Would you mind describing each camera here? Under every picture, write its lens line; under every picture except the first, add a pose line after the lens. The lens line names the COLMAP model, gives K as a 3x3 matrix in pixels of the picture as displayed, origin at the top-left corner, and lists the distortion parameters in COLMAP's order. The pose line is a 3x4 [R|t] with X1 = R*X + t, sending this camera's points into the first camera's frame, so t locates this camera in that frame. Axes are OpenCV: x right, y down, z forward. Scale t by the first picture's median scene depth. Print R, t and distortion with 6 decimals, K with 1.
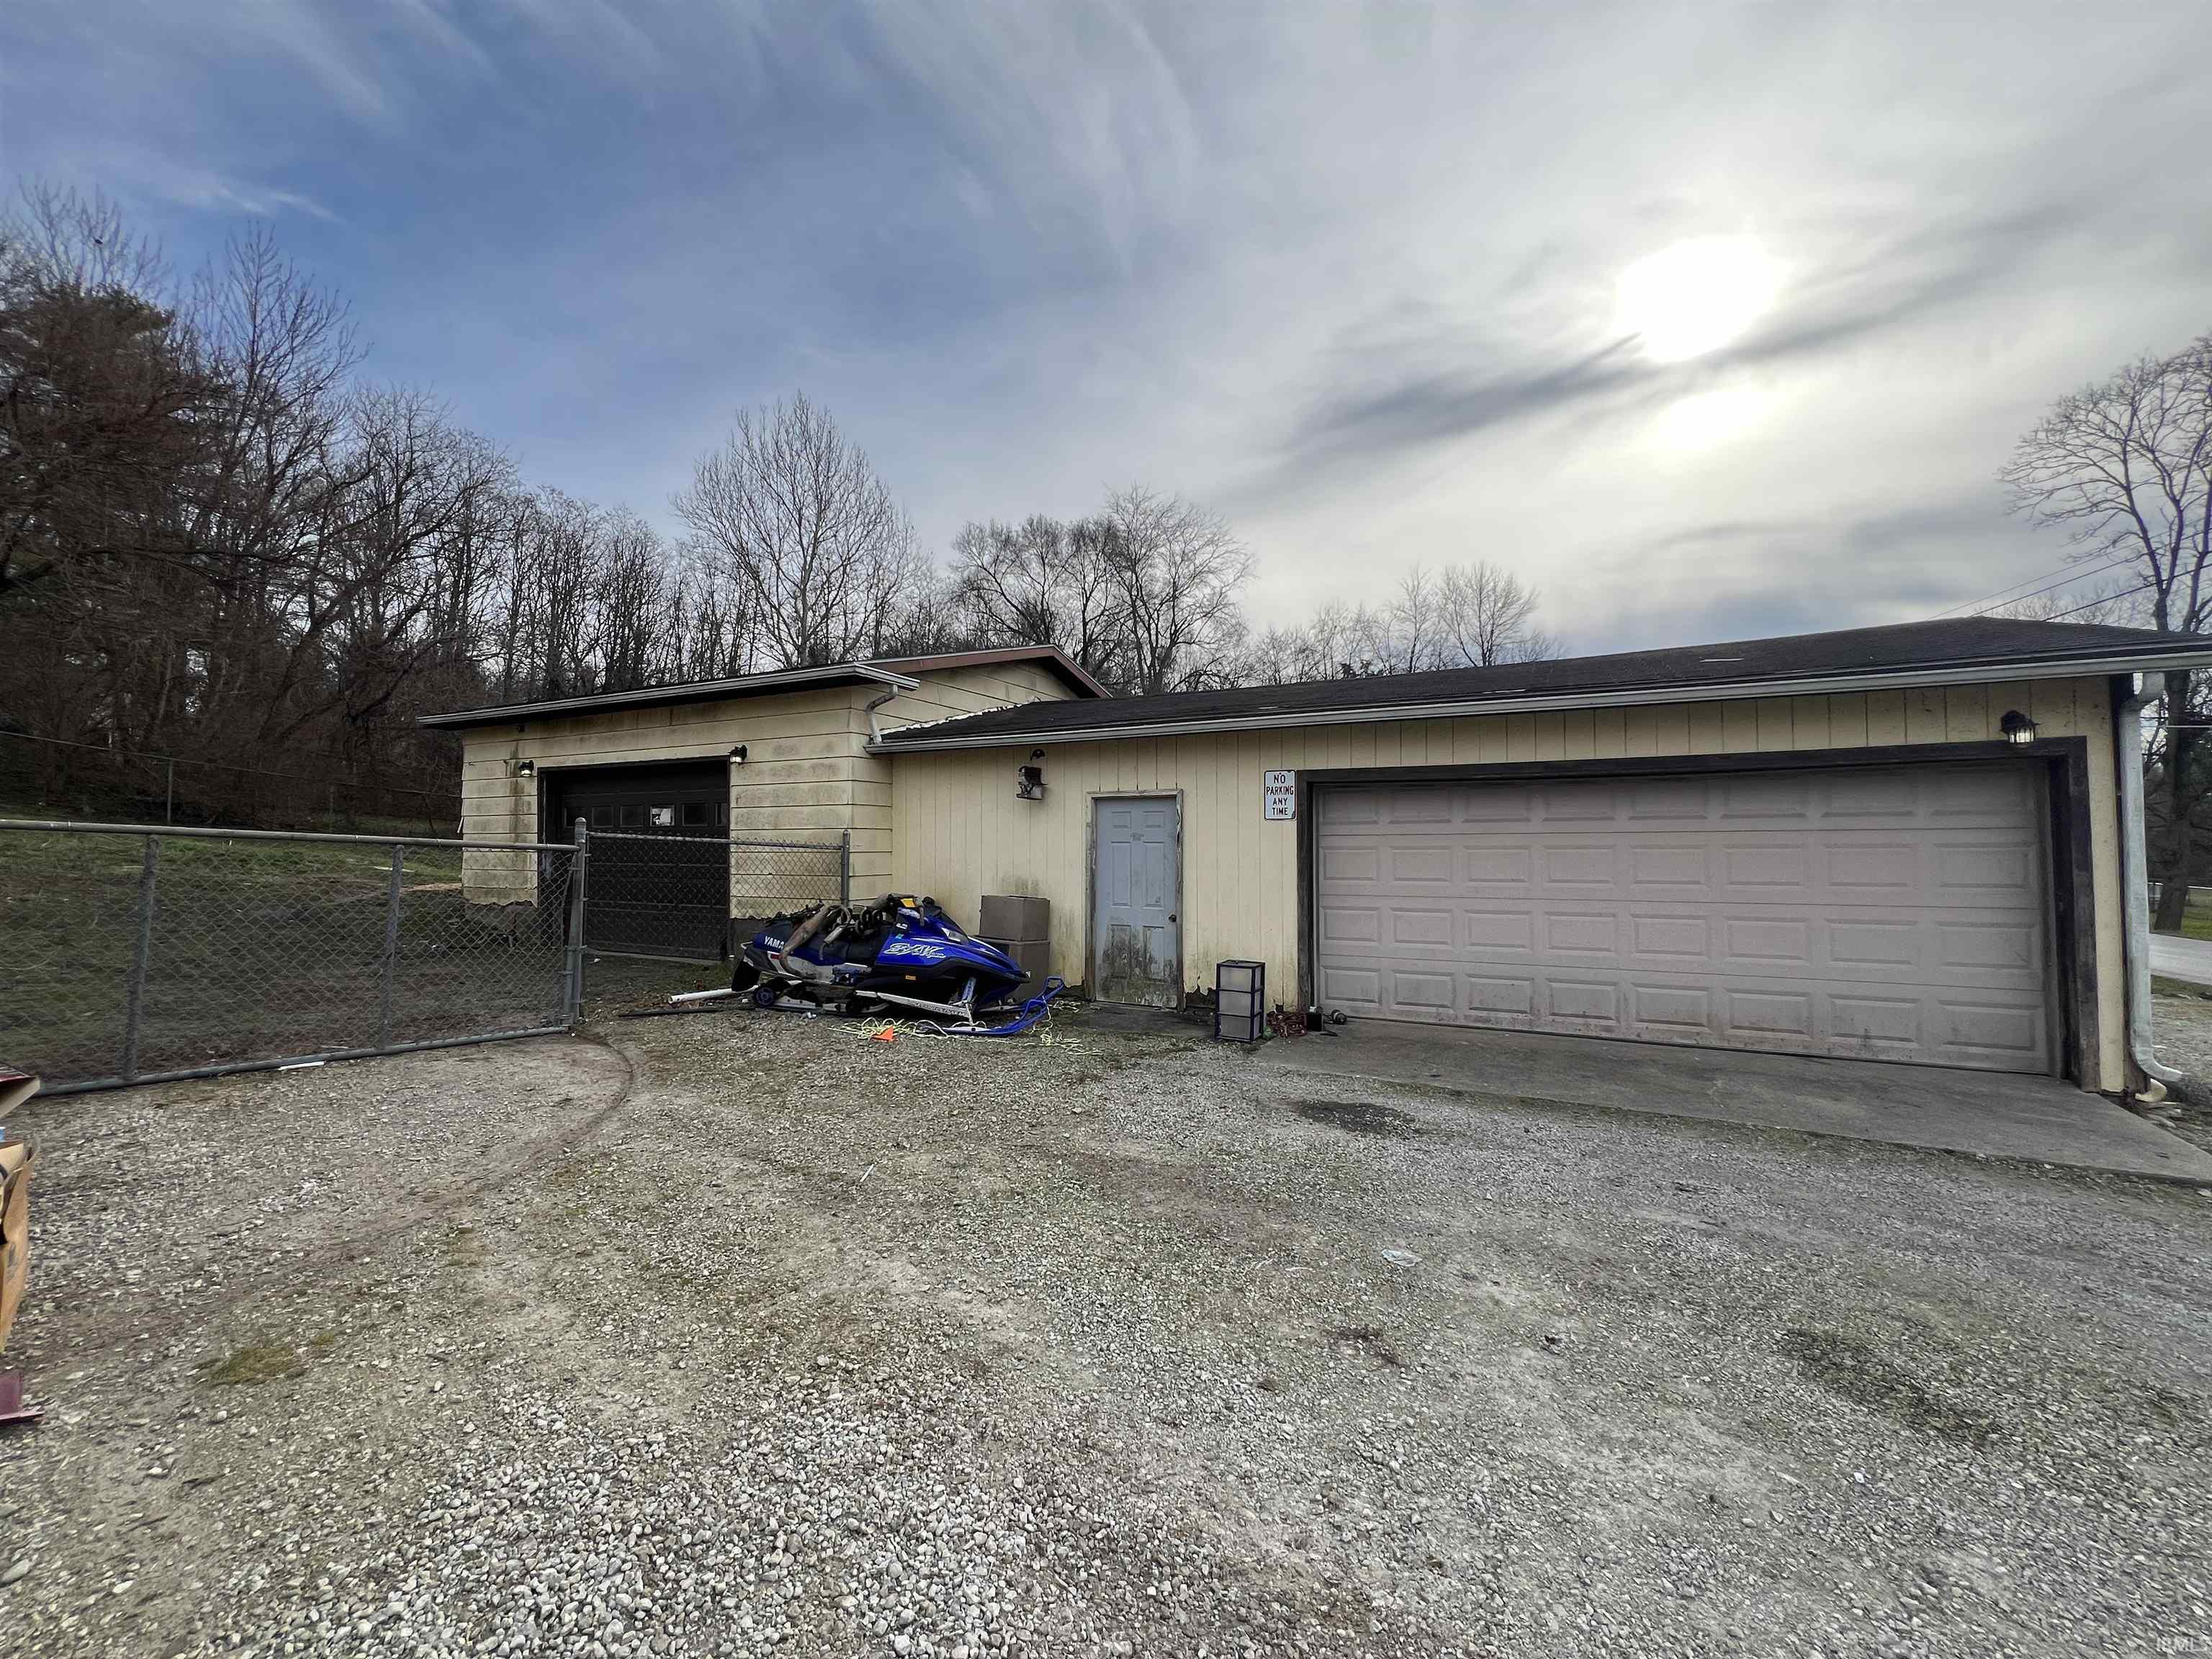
lens RADIAL K [[880.9, 0, 1106.0], [0, 880.9, 829.5], [0, 0, 1]] dist [-0.000436, -0.000251]
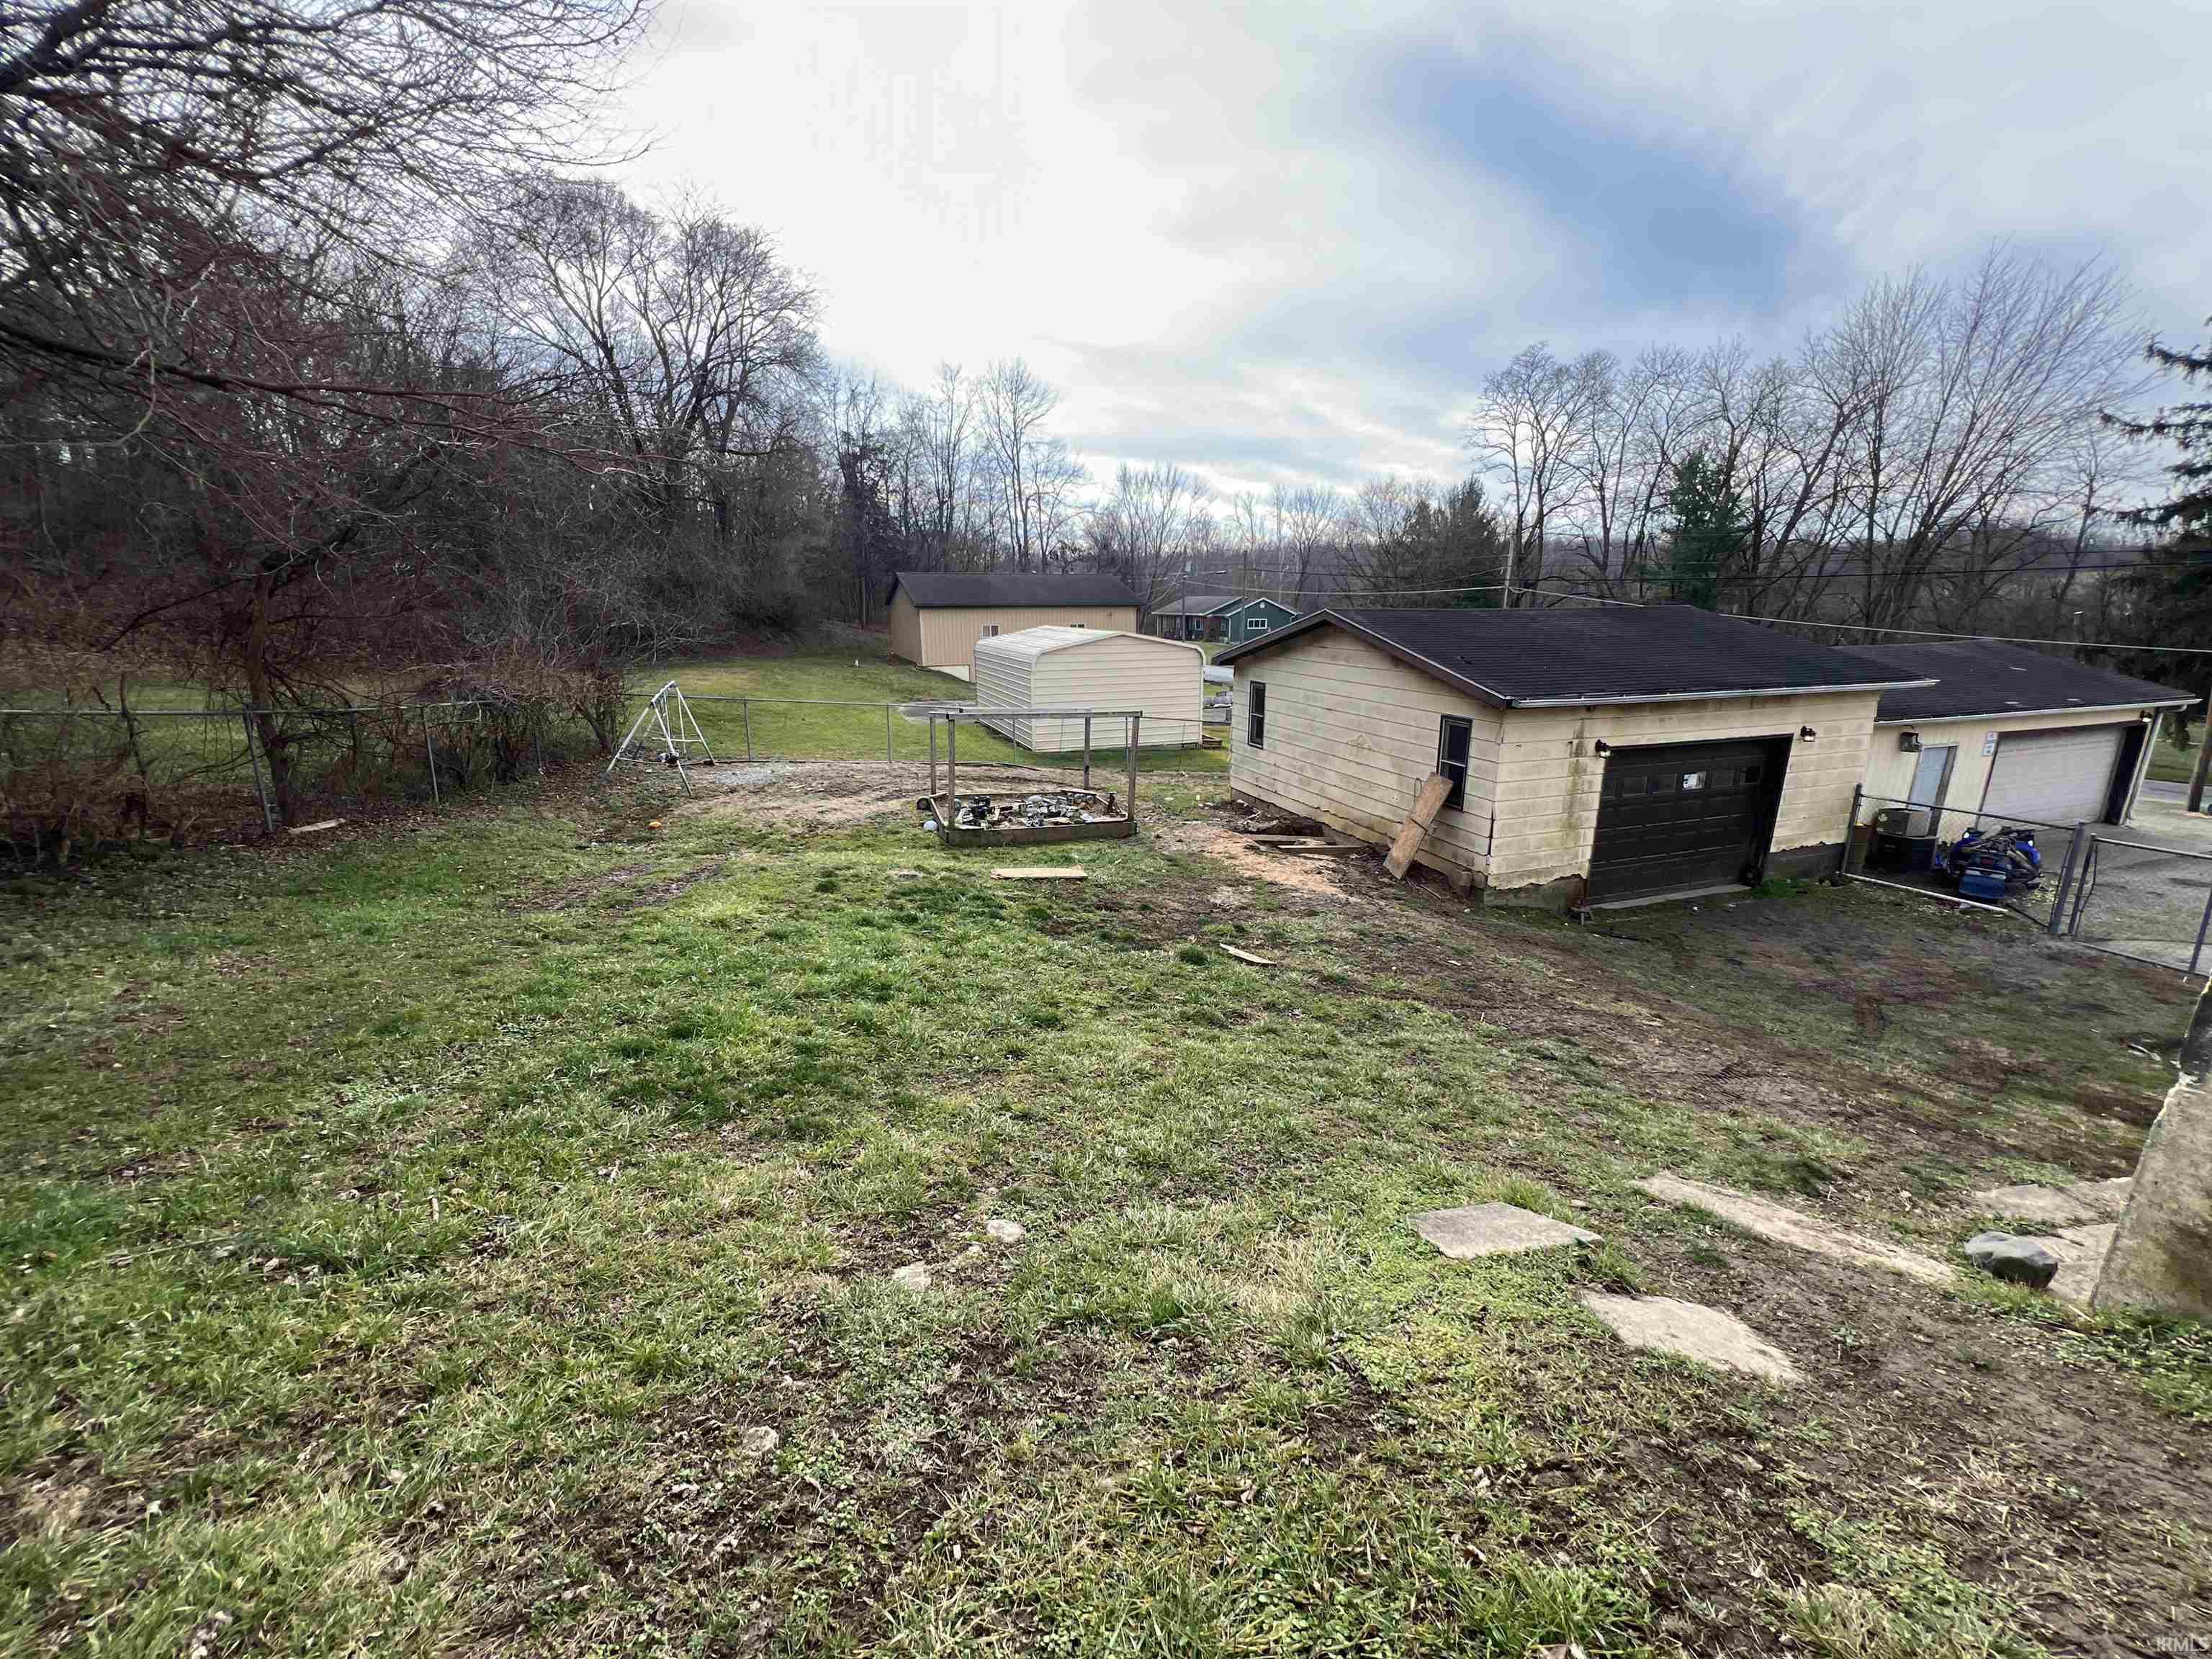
lens RADIAL K [[880.9, 0, 1106.0], [0, 880.9, 829.5], [0, 0, 1]] dist [-0.000436, -0.000251]
pose [[0.677600, -0.192999, 0.709655, -1.767810], [-0.018605, 0.960144, 0.278886, -0.250989], [-0.735195, -0.202176, 0.647003, 0.747293]]
